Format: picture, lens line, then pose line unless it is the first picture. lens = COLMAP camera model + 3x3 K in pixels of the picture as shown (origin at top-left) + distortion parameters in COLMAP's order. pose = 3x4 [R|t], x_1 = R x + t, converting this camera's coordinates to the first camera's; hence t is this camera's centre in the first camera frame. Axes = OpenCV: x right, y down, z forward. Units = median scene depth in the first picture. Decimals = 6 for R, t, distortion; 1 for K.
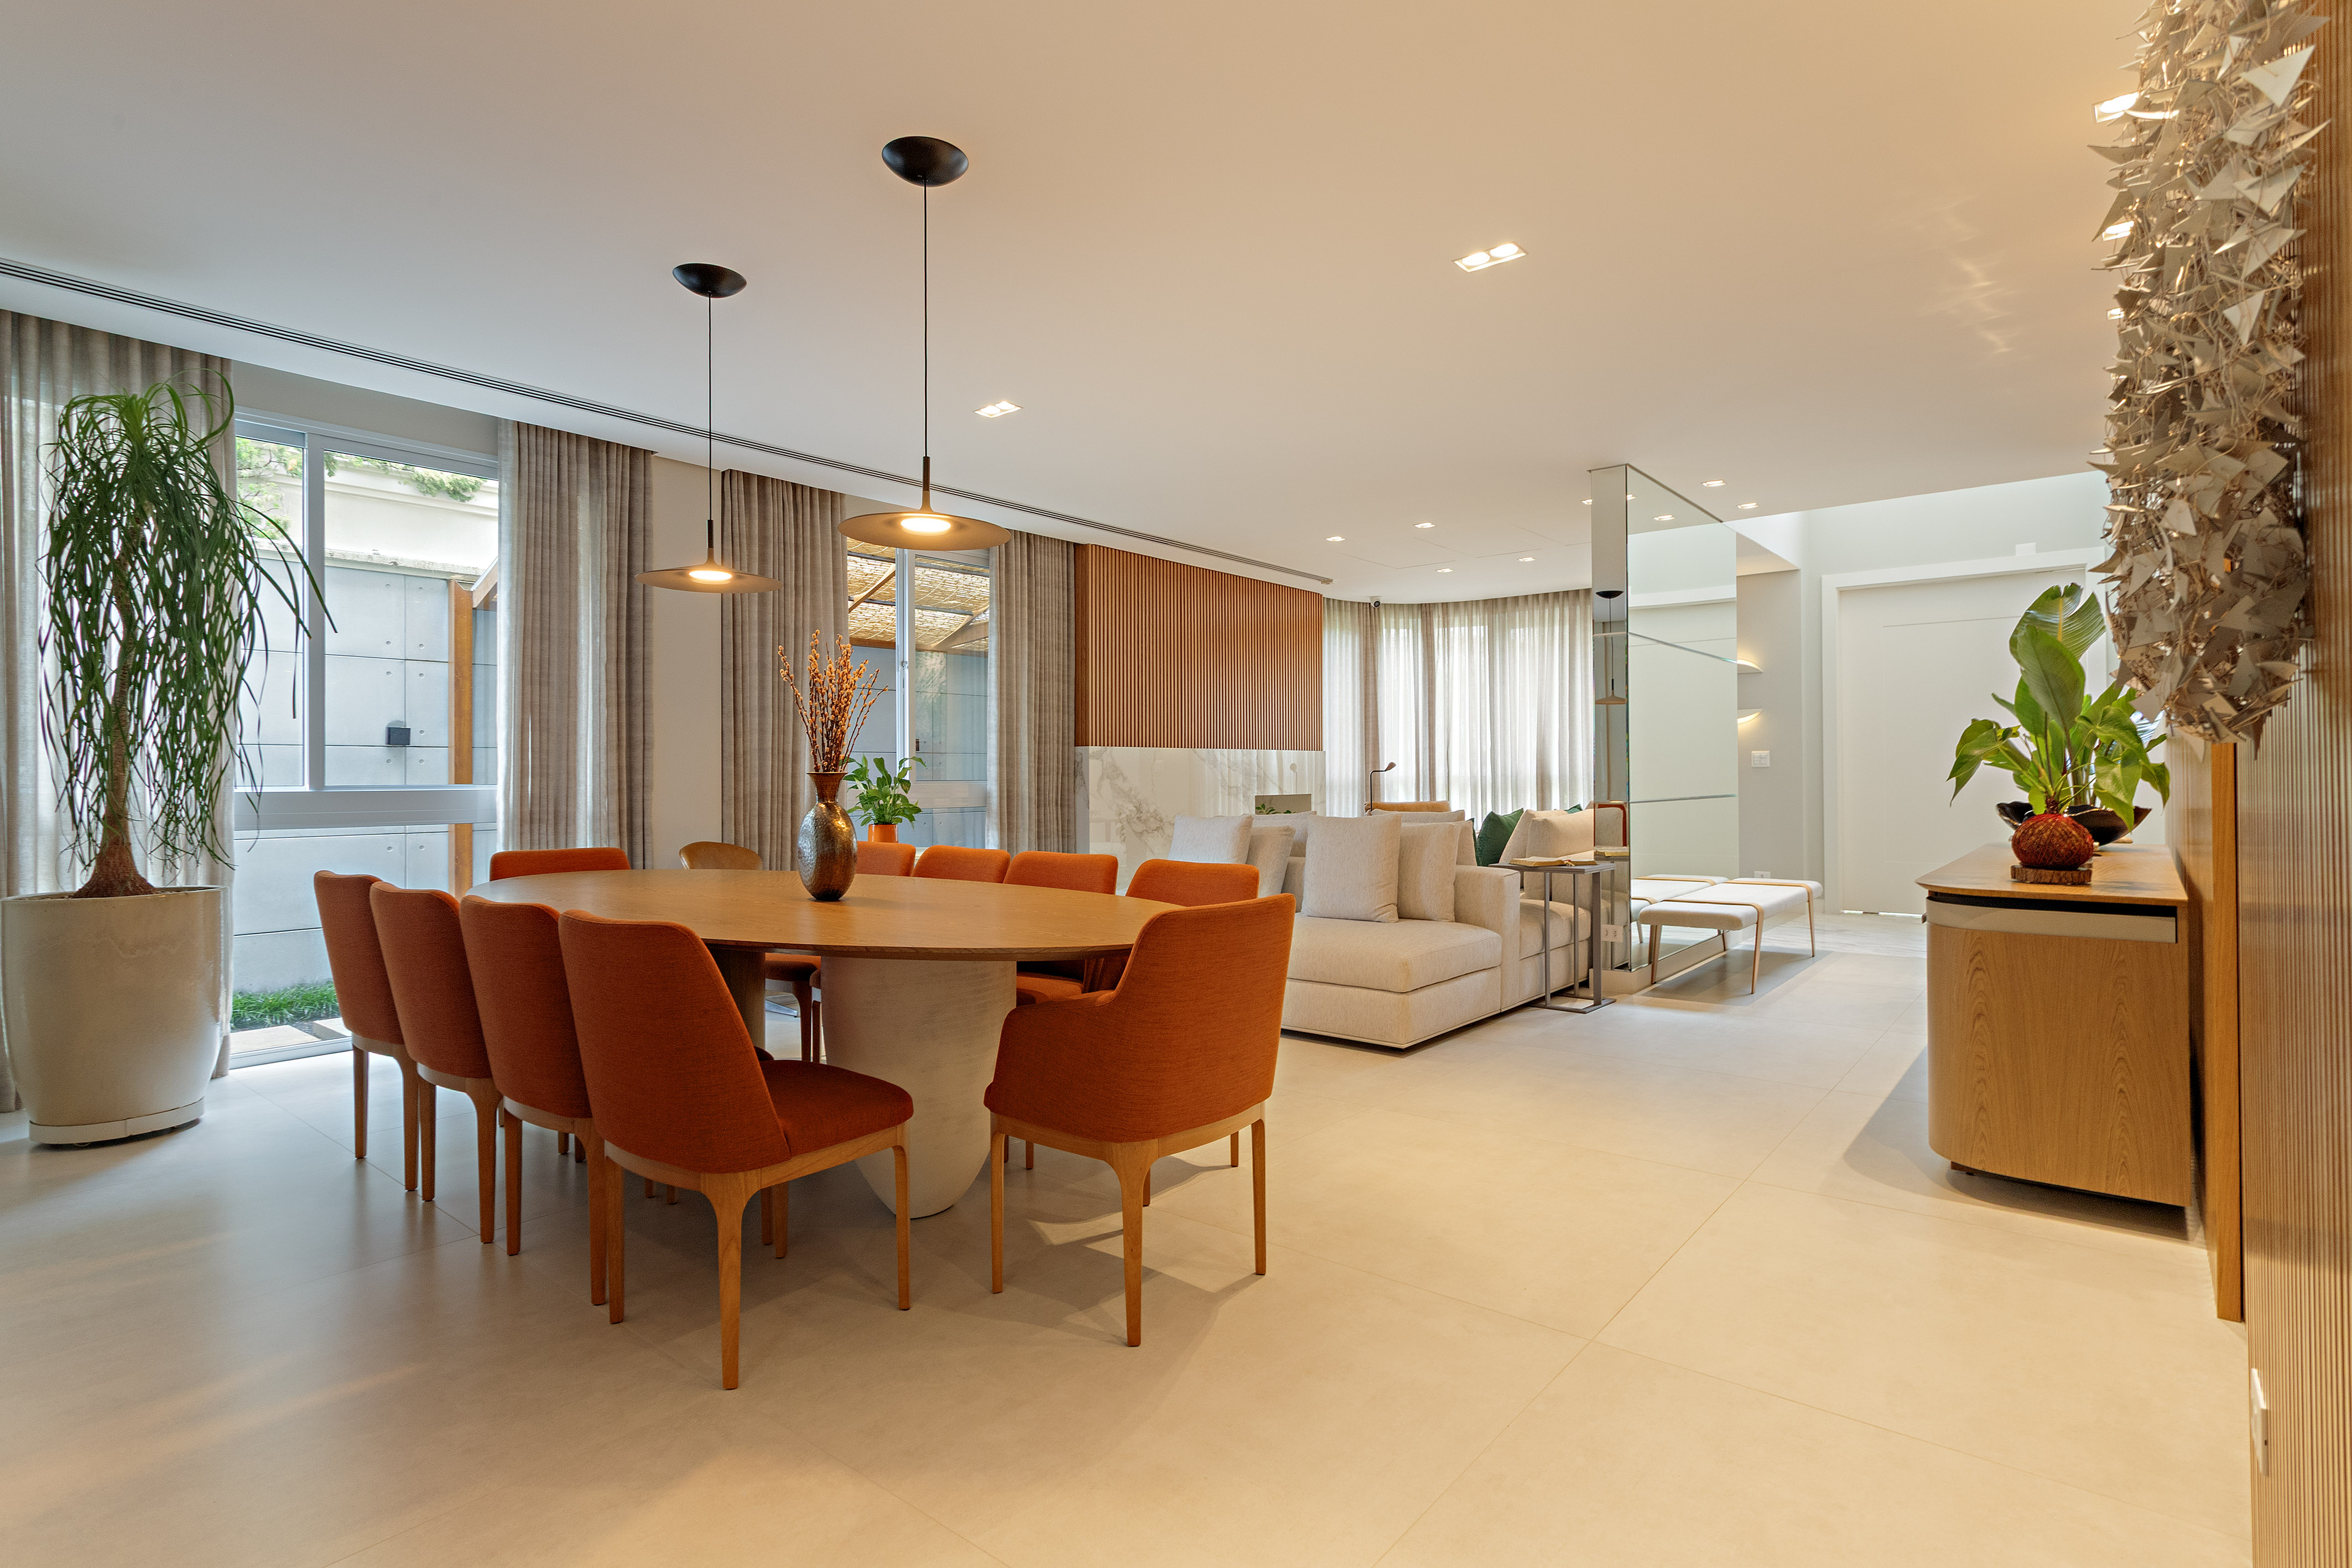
lens RADIAL K [[1127.4, 0, 1176.0], [0, 1127.4, 784.0], [0, 0, 1]] dist [-0.000191, 0.000158]
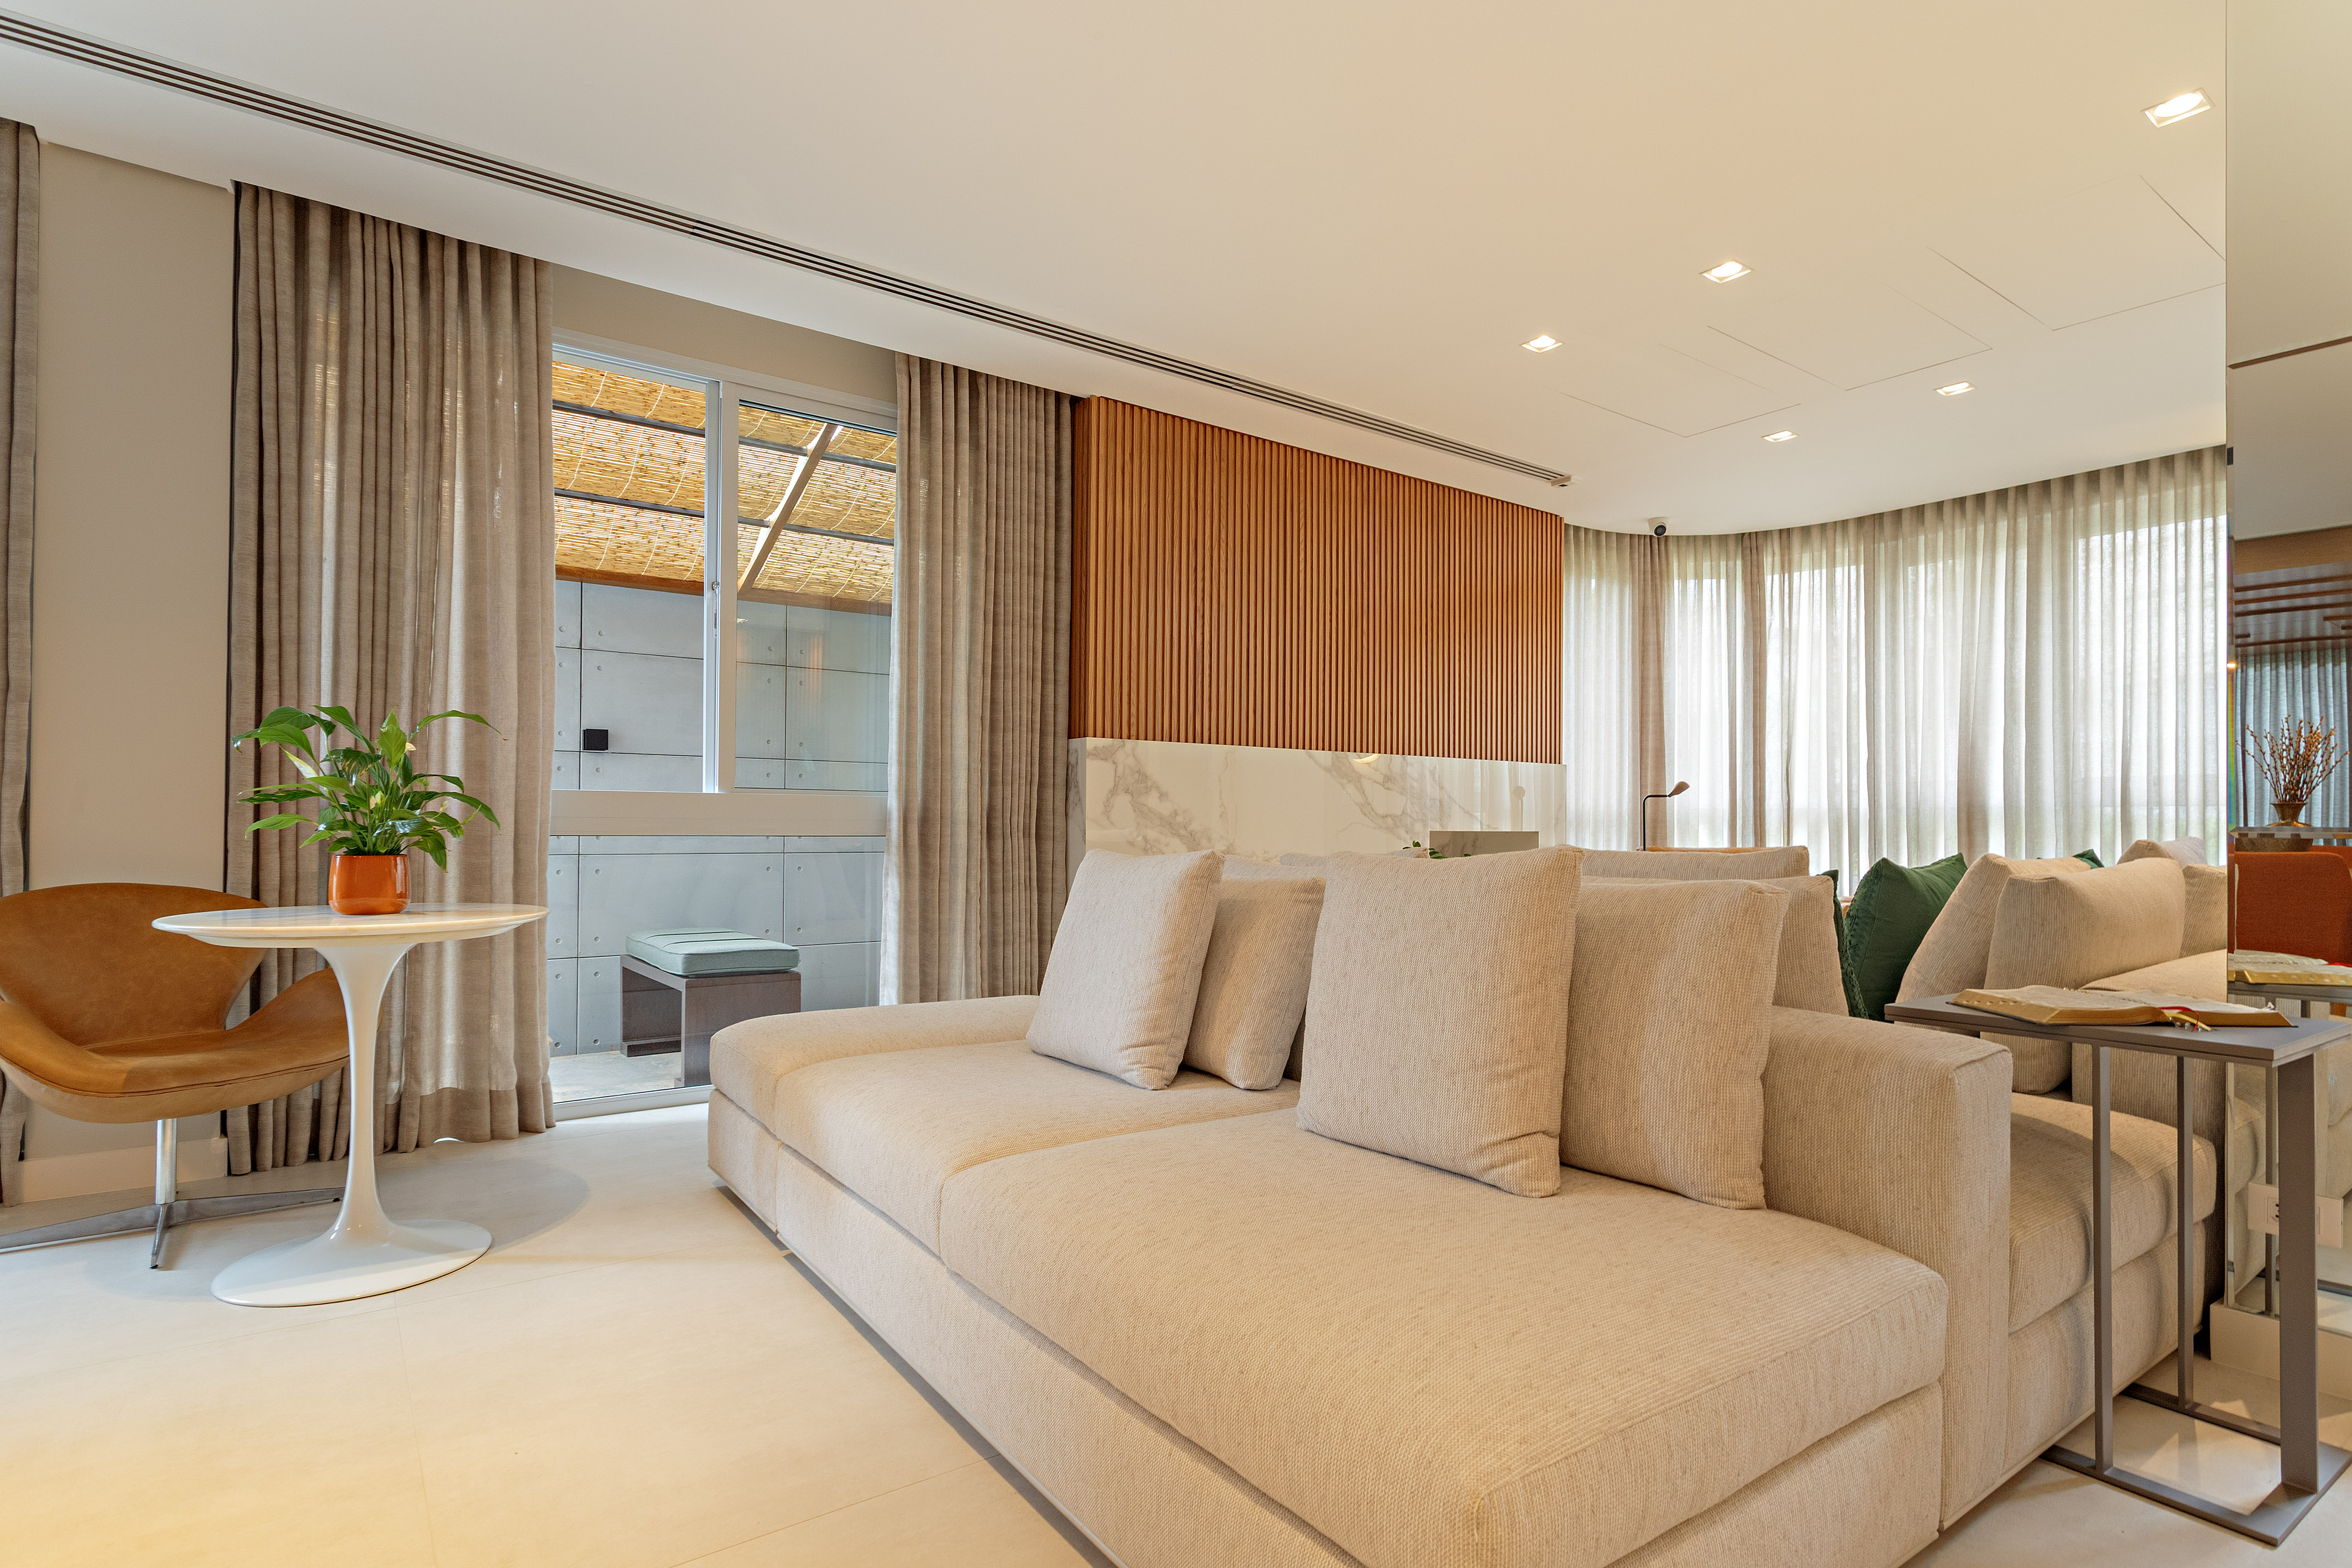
lens RADIAL K [[1109.3, 0, 1134.9], [0, 1109.3, 825.2], [0, 0, 1]] dist [0.008983, -0.000333]
pose [[0.954387, 0.008368, -0.298456, 0.097003], [-0.010954, 0.999916, -0.006991, 0.013011], [0.298372, 0.009941, 0.954398, 0.368523]]
